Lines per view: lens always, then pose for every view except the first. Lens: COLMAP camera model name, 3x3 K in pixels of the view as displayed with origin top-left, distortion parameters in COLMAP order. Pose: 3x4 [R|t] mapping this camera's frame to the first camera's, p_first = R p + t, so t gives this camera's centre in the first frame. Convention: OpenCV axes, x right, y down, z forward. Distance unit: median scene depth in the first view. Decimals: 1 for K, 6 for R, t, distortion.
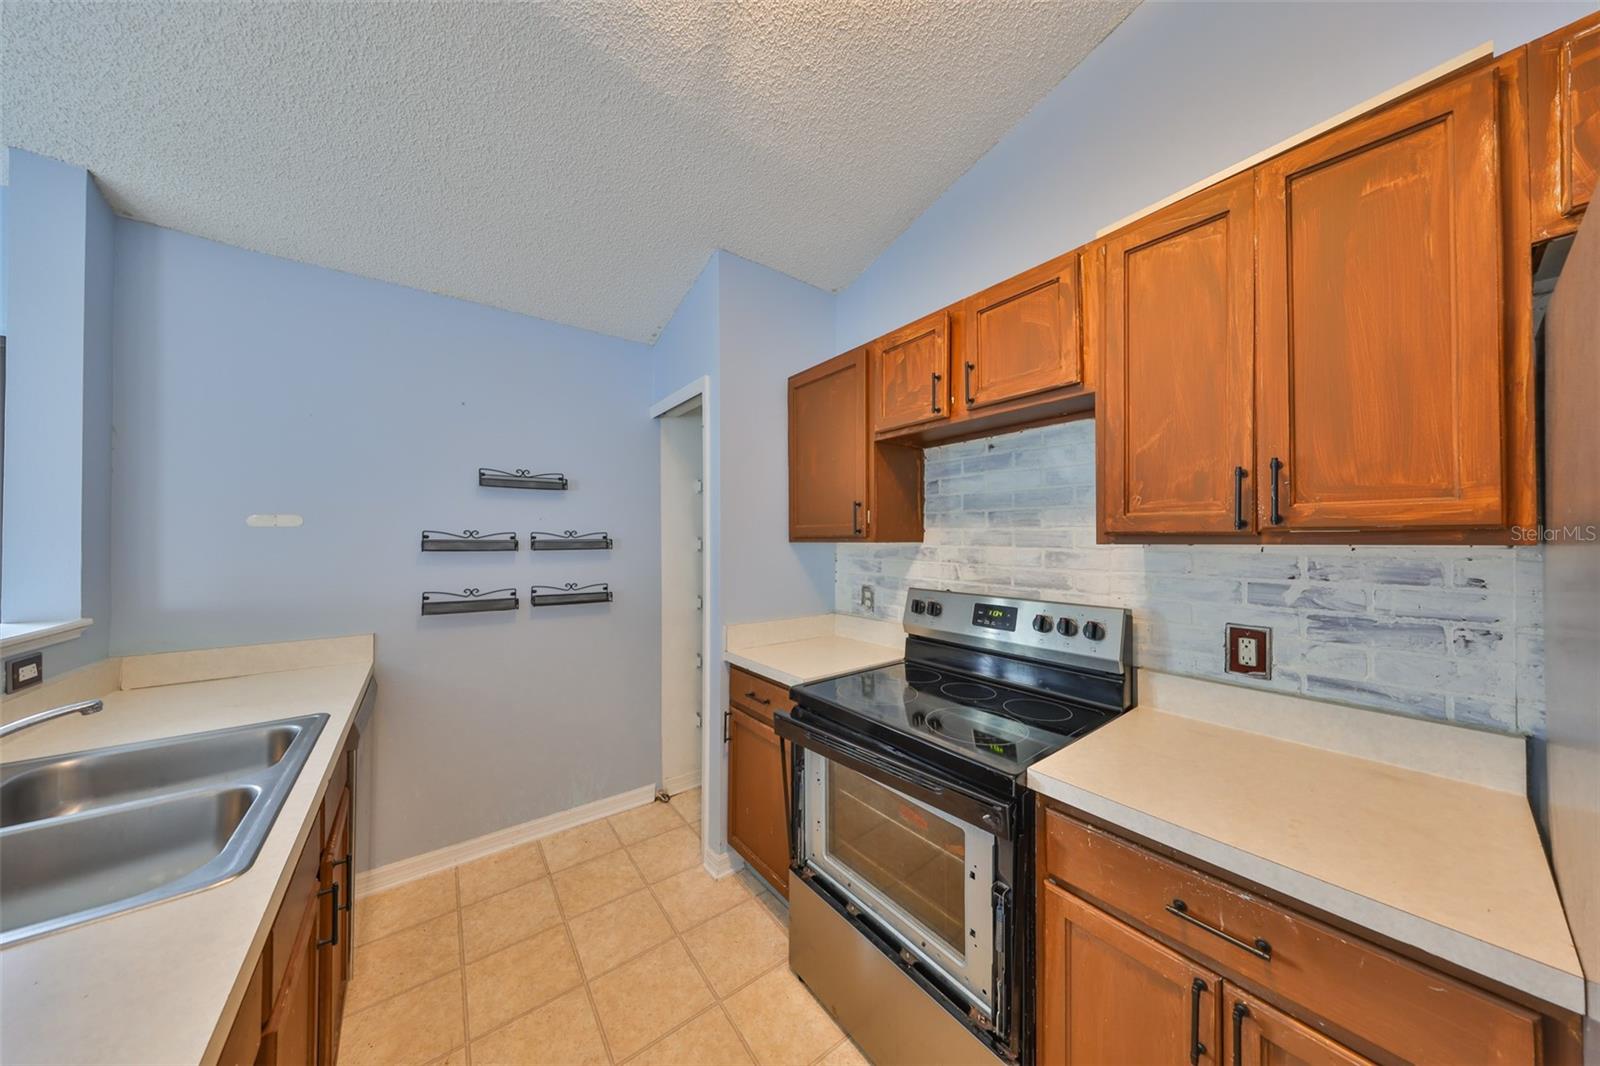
lens RADIAL K [[496.7, 0, 821.2], [0, 496.7, 535.5], [0, 0, 1]] dist [-0.001201, -0.000005]
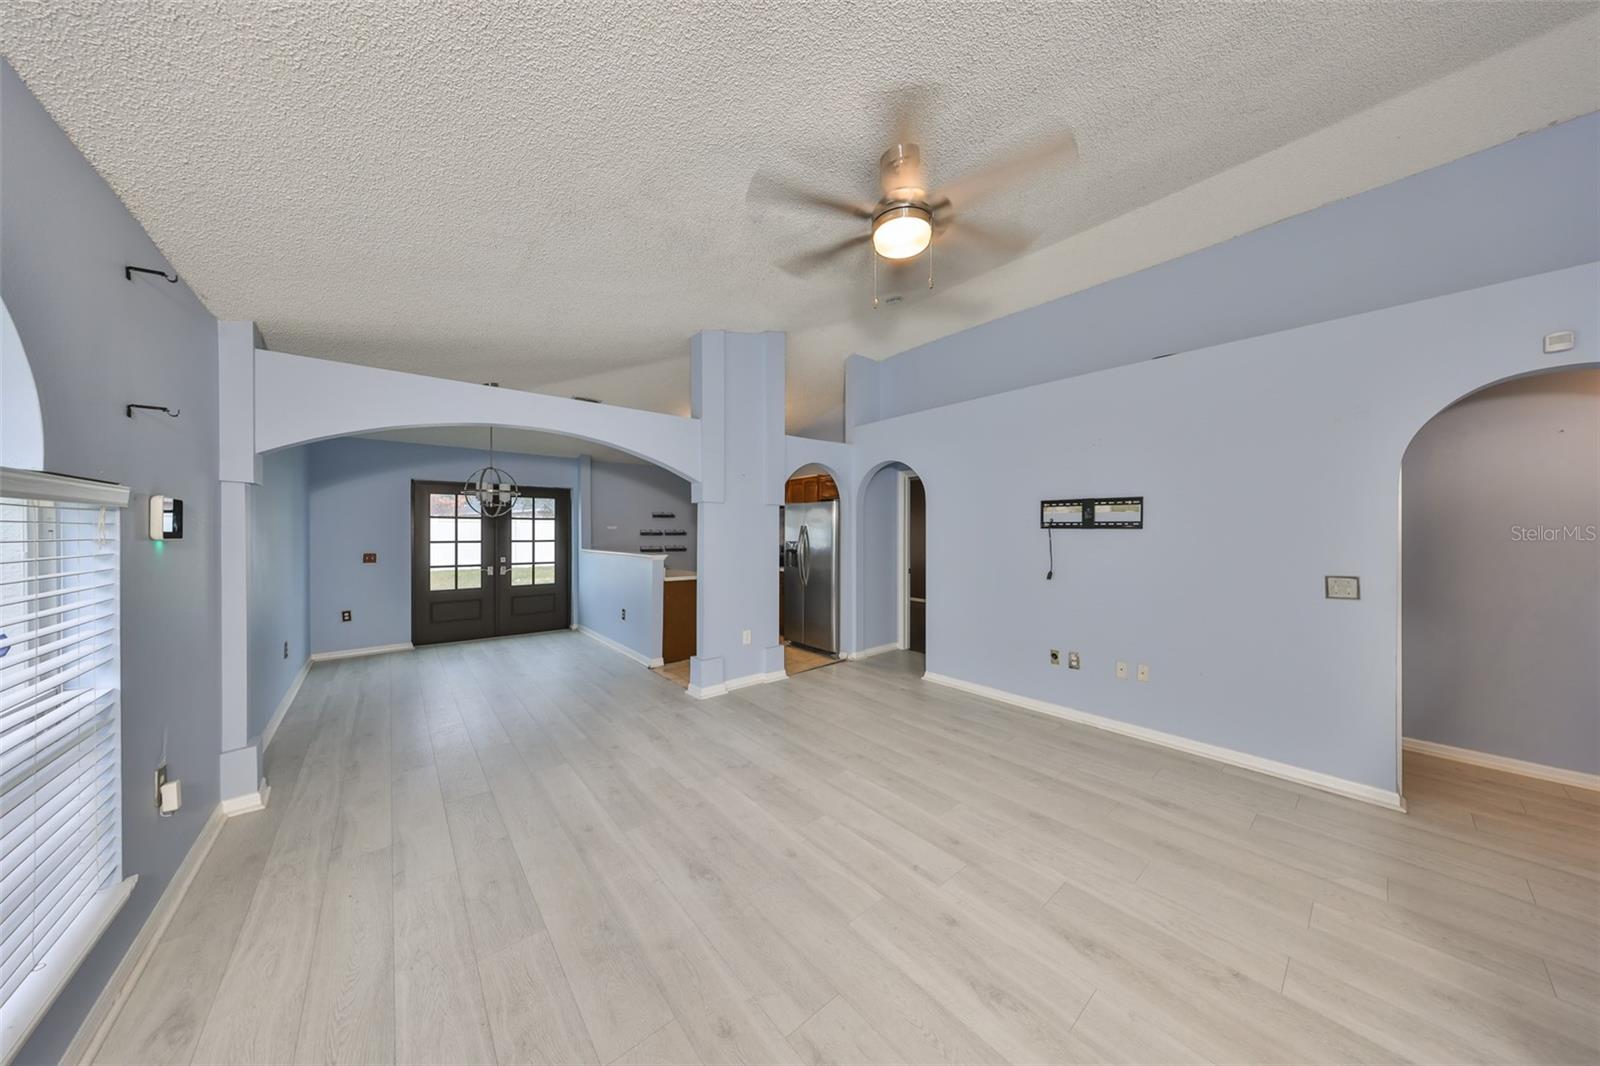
lens RADIAL K [[496.7, 0, 803.6], [0, 496.7, 533.7], [0, 0, 1]] dist [-0.001201, -0.000005]
pose [[0.999930, 0.001336, 0.011754, 0.432695], [-0.001502, 0.999900, 0.014046, -0.043651], [-0.011734, -0.014063, 0.999832, -3.171604]]
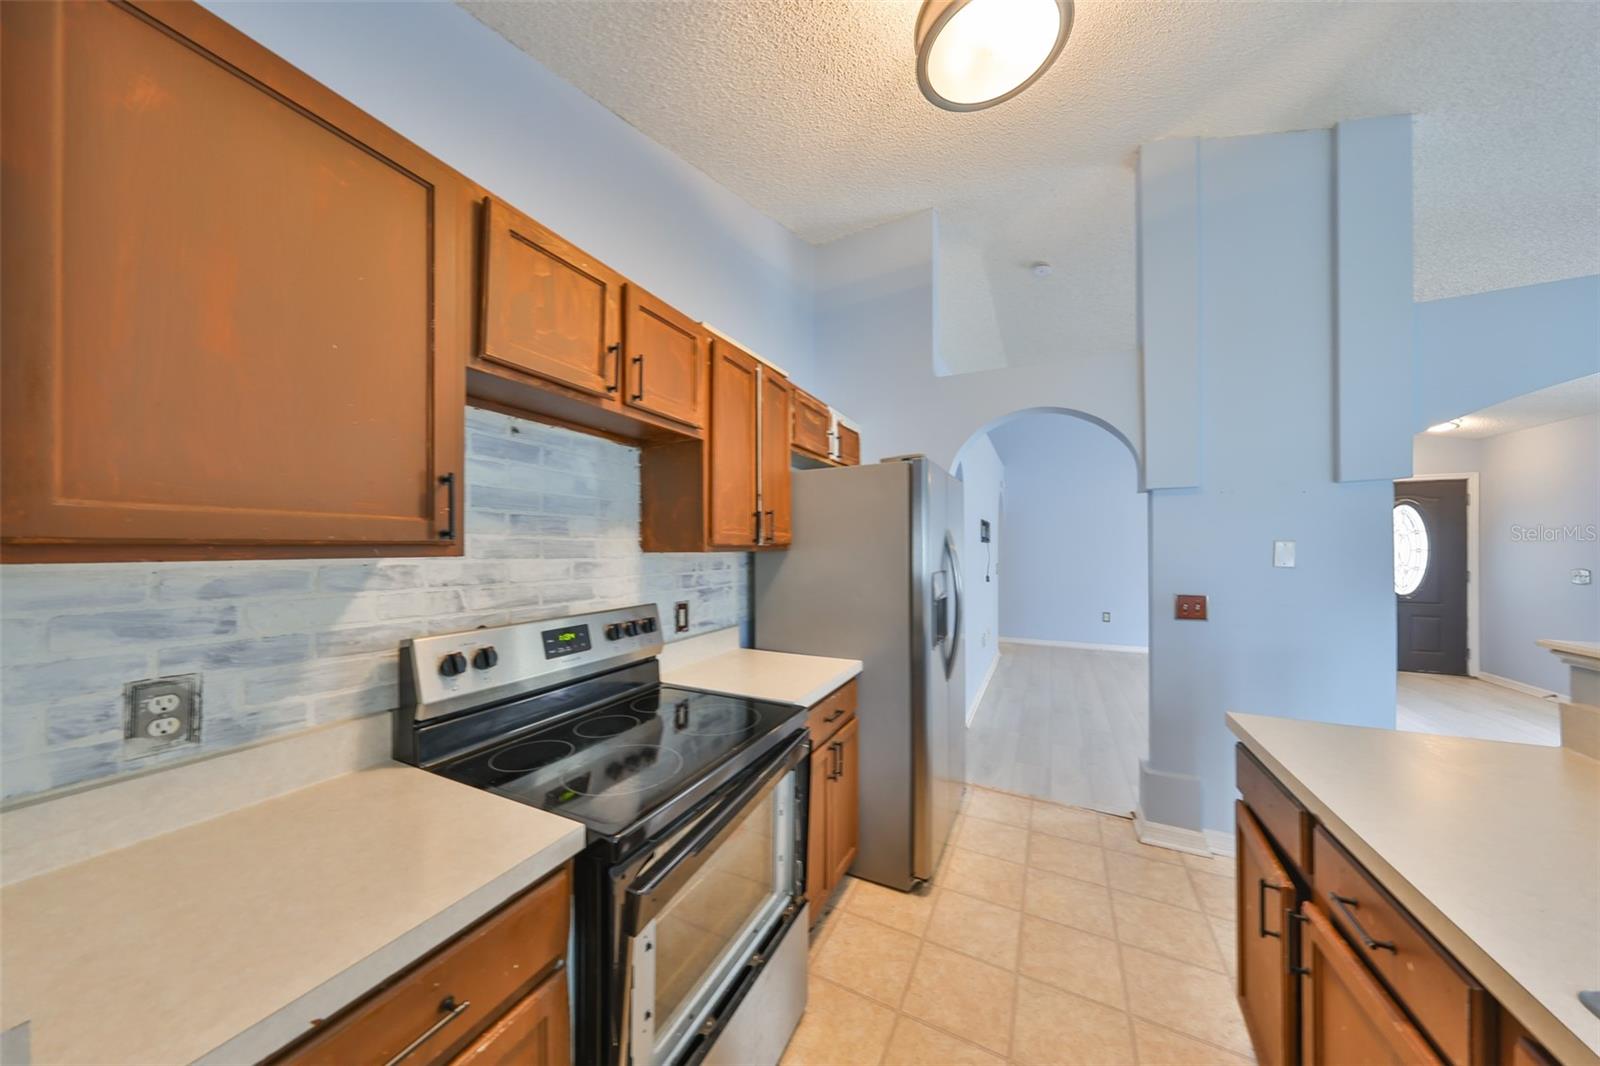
lens RADIAL K [[496.7, 0, 785.3], [0, 496.7, 545.7], [0, 0, 1]] dist [-0.001201, -0.000005]
pose [[-0.396658, 0.000486, 0.917966, -0.534271], [-0.009093, 0.999949, -0.004459, 0.000589], [-0.917921, -0.010116, -0.396634, 0.918708]]
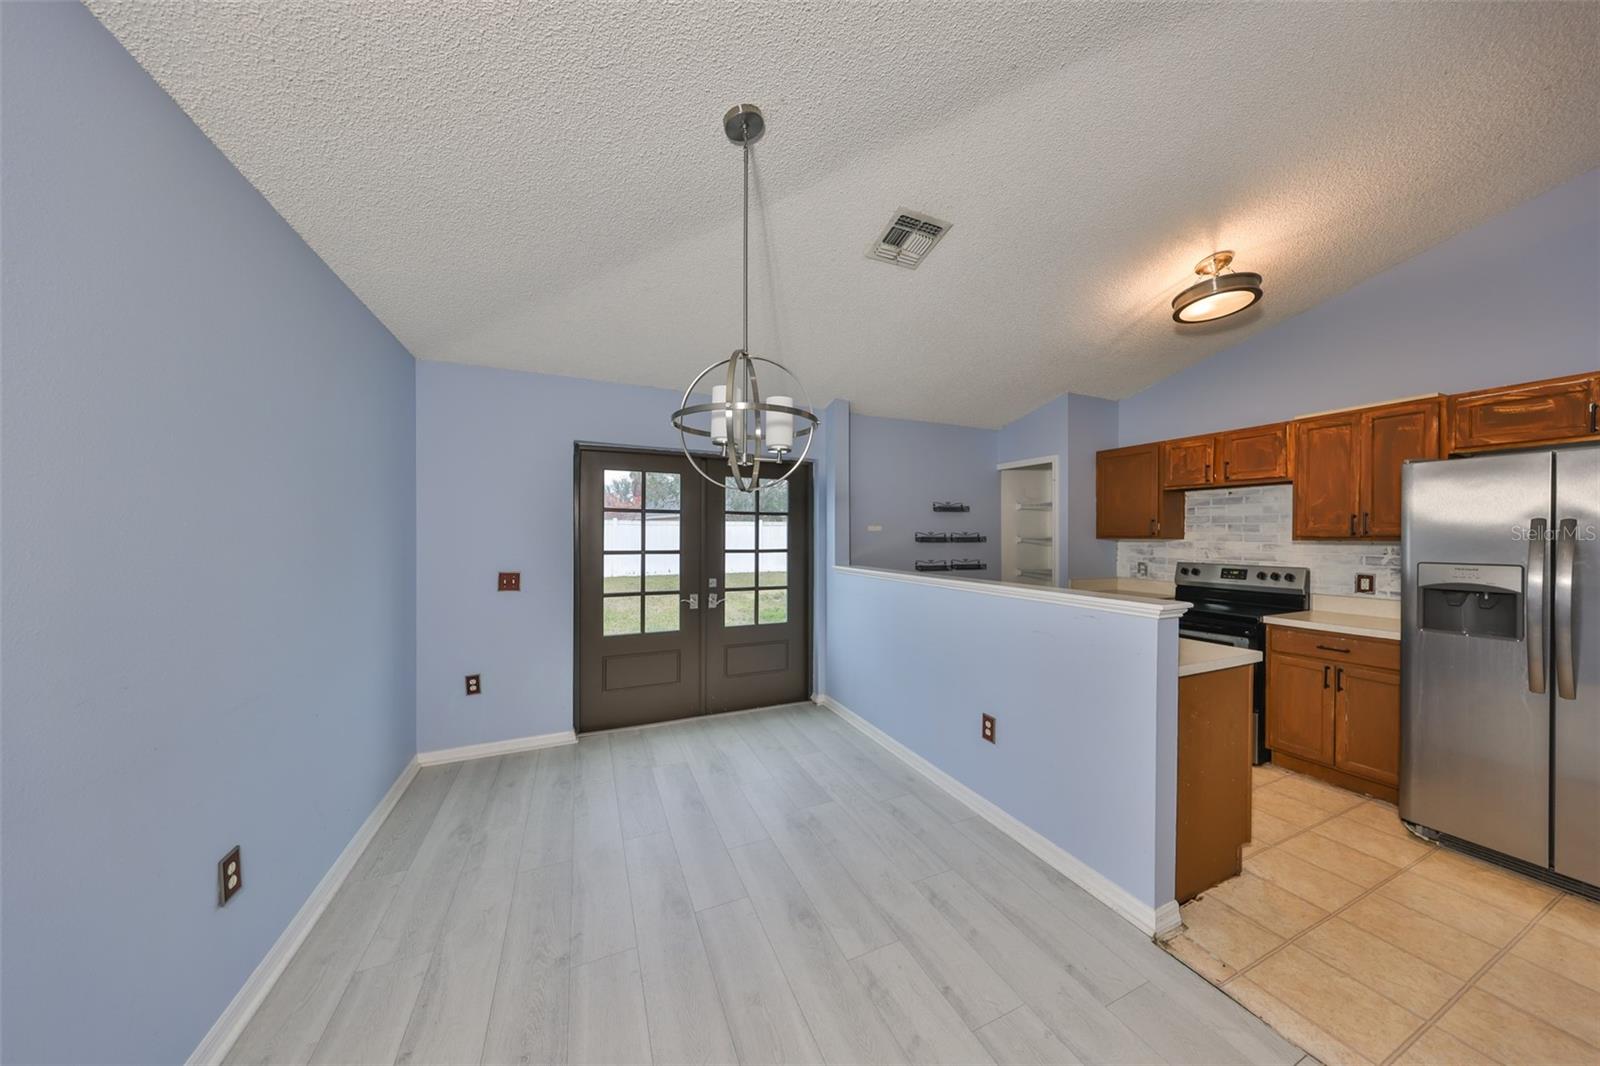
lens RADIAL K [[496.7, 0, 817.3], [0, 496.7, 541.6], [0, 0, 1]] dist [-0.001201, -0.000005]
pose [[0.970633, 0.005474, -0.240501, -0.820244], [-0.000702, 0.999801, 0.019922, -0.017527], [0.240562, -0.019168, 0.970444, -1.406601]]
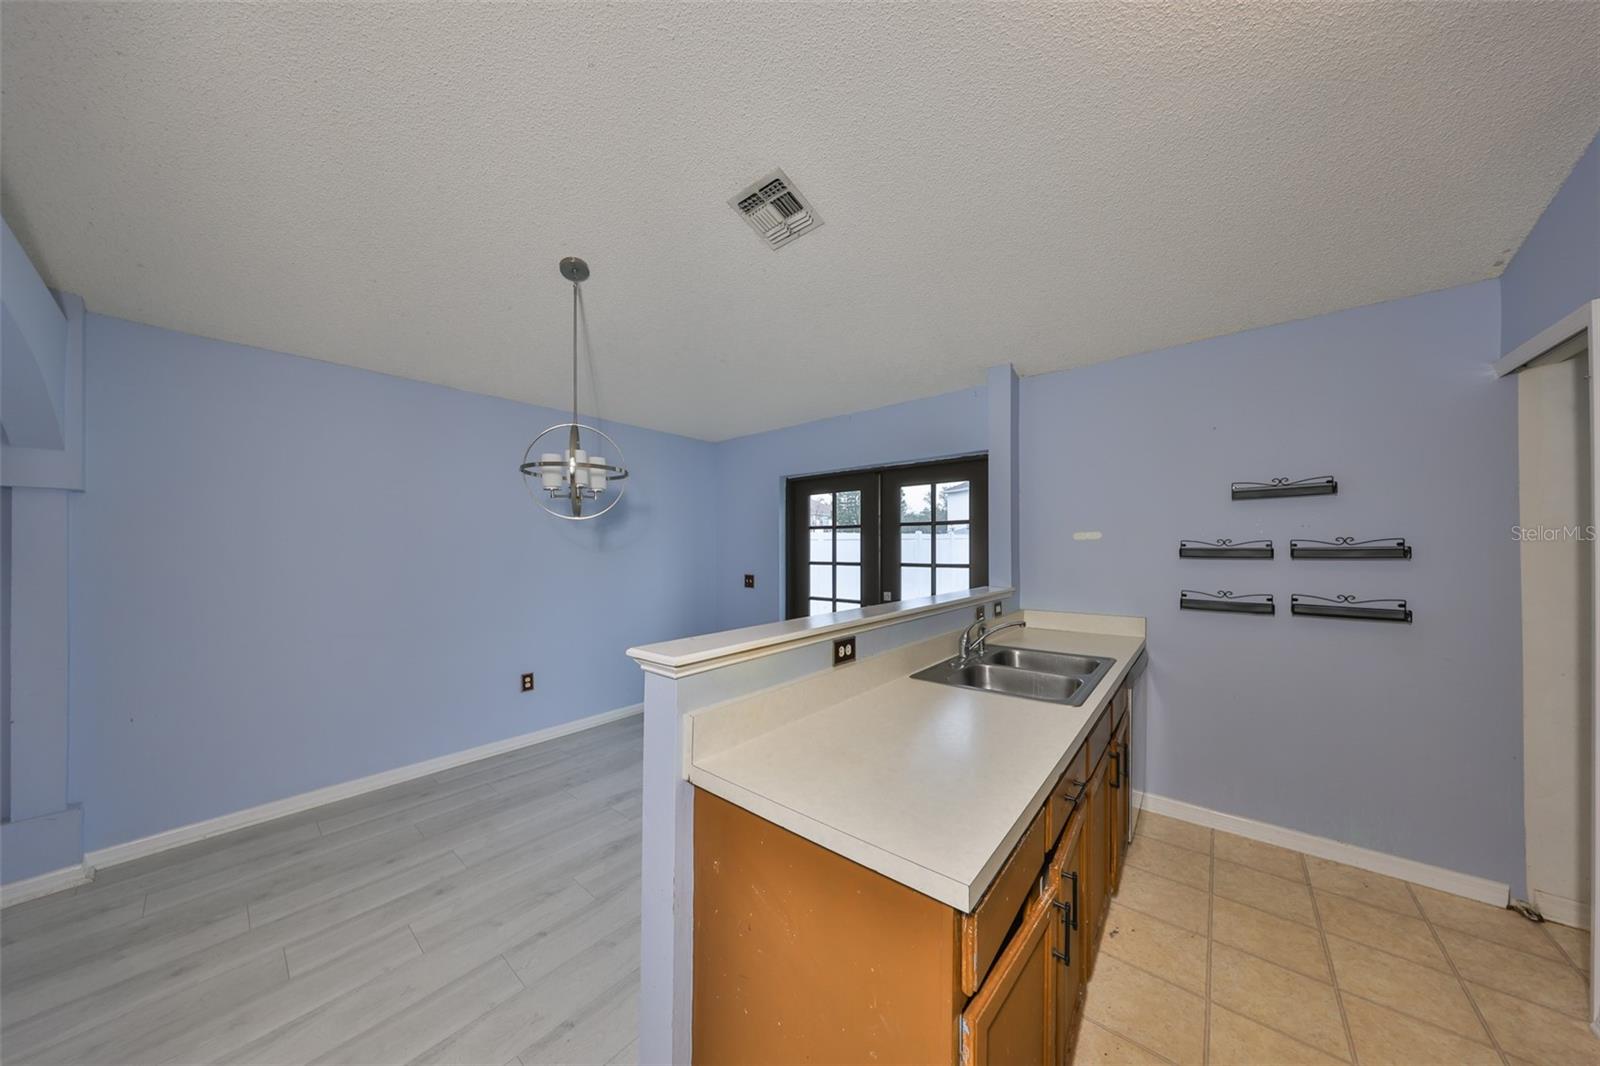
lens RADIAL K [[496.7, 0, 780.0], [0, 496.7, 552.3], [0, 0, 1]] dist [-0.001201, -0.000005]
pose [[0.186300, 0.003178, -0.982488, 0.264116], [0.013714, 0.999889, 0.005835, -0.002385], [0.982397, -0.014561, 0.186236, -0.249020]]
